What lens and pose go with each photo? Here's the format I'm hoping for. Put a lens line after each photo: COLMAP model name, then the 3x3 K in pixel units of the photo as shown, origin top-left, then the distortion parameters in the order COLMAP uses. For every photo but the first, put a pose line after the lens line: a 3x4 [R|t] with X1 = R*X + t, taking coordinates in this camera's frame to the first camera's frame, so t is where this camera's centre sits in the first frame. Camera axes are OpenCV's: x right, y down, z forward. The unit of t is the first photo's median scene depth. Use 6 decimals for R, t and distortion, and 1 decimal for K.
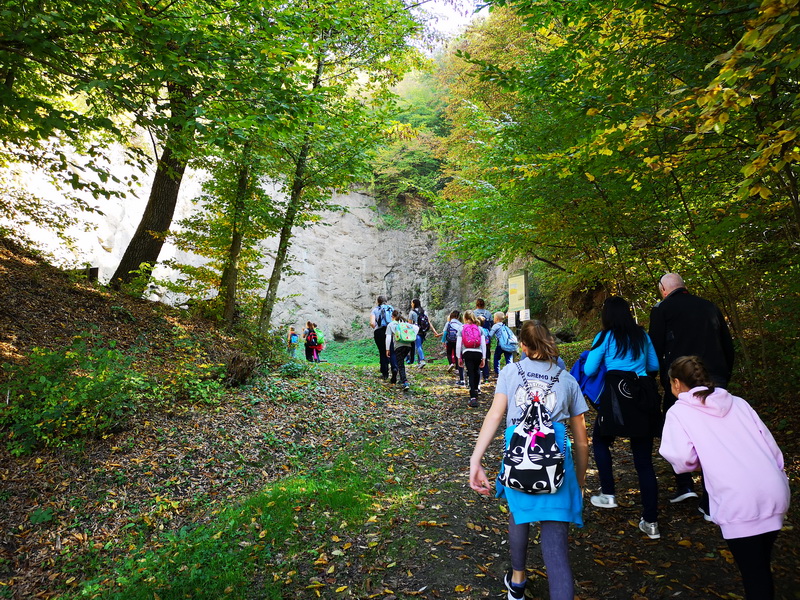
lens RADIAL K [[625.6, 0, 398.8], [0, 625.6, 301.0], [0, 0, 1]] dist [0.044887, -0.002108]
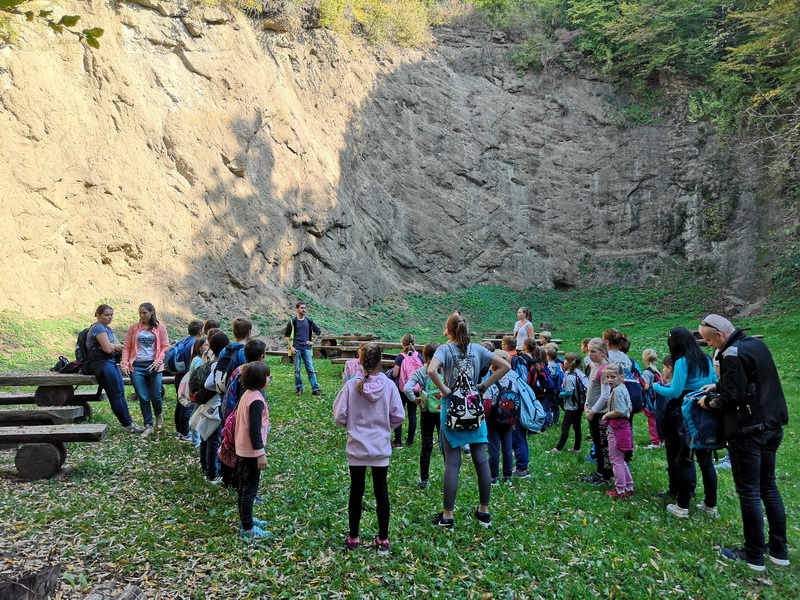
lens RADIAL K [[625.6, 0, 398.2], [0, 625.6, 299.6], [0, 0, 1]] dist [0.044887, -0.002108]
pose [[0.949483, -0.001724, -0.313813, -0.045651], [0.034238, 0.994585, 0.098127, -0.001995], [0.311944, -0.103914, 0.944401, 0.248370]]
